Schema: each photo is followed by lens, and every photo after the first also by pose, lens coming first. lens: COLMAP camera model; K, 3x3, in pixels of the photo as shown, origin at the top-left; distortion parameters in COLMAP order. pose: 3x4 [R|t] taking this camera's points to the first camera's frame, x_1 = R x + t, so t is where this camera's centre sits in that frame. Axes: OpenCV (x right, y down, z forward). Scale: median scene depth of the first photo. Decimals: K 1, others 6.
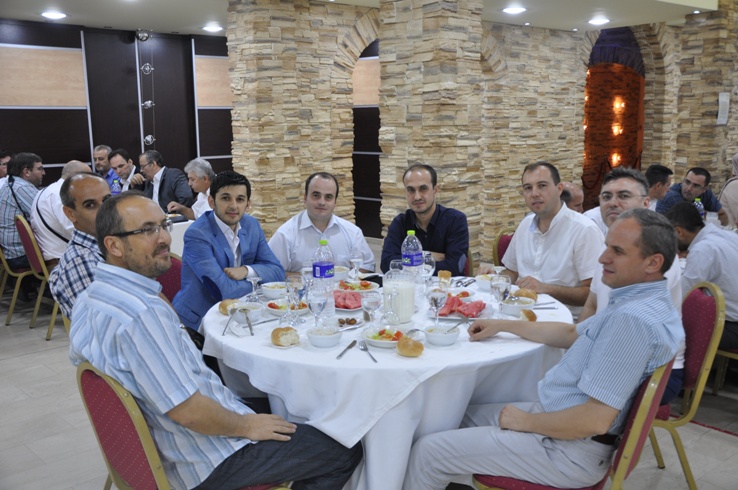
lens RADIAL K [[771.7, 0, 369.0], [0, 771.7, 245.0], [0, 0, 1]] dist [-0.008528, 0.205822]
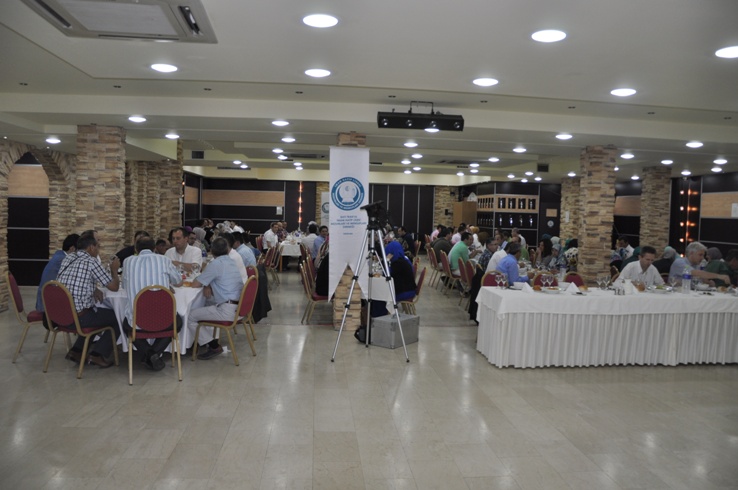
lens RADIAL K [[615.9, 0, 373.2], [0, 615.9, 234.6], [0, 0, 1]] dist [-0.110003, 0.119127]
pose [[0.615170, -0.004333, 0.788383, -0.476561], [0.096223, 0.992922, -0.069625, 0.058932], [-0.782501, 0.118691, 0.611232, -0.358627]]
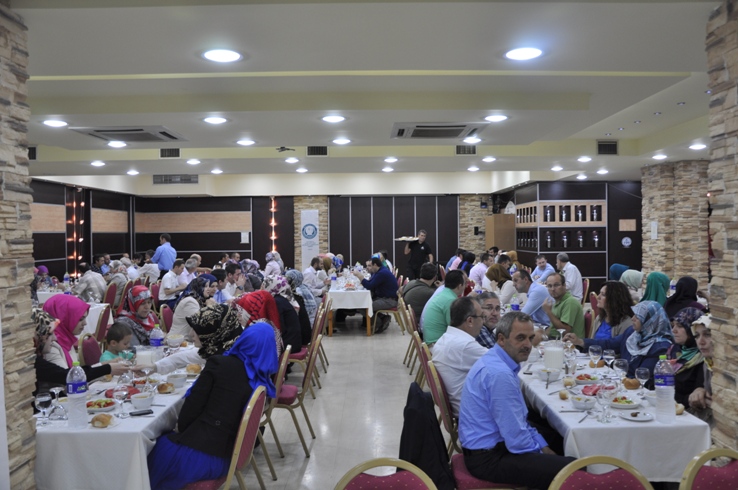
lens RADIAL K [[612.3, 0, 372.6], [0, 612.3, 236.2], [0, 0, 1]] dist [-0.133073, 0.154768]
pose [[0.705375, -0.001841, 0.708832, 0.293399], [0.120453, 0.985764, -0.117305, 0.003685], [-0.698525, 0.168124, 0.695555, -0.061134]]
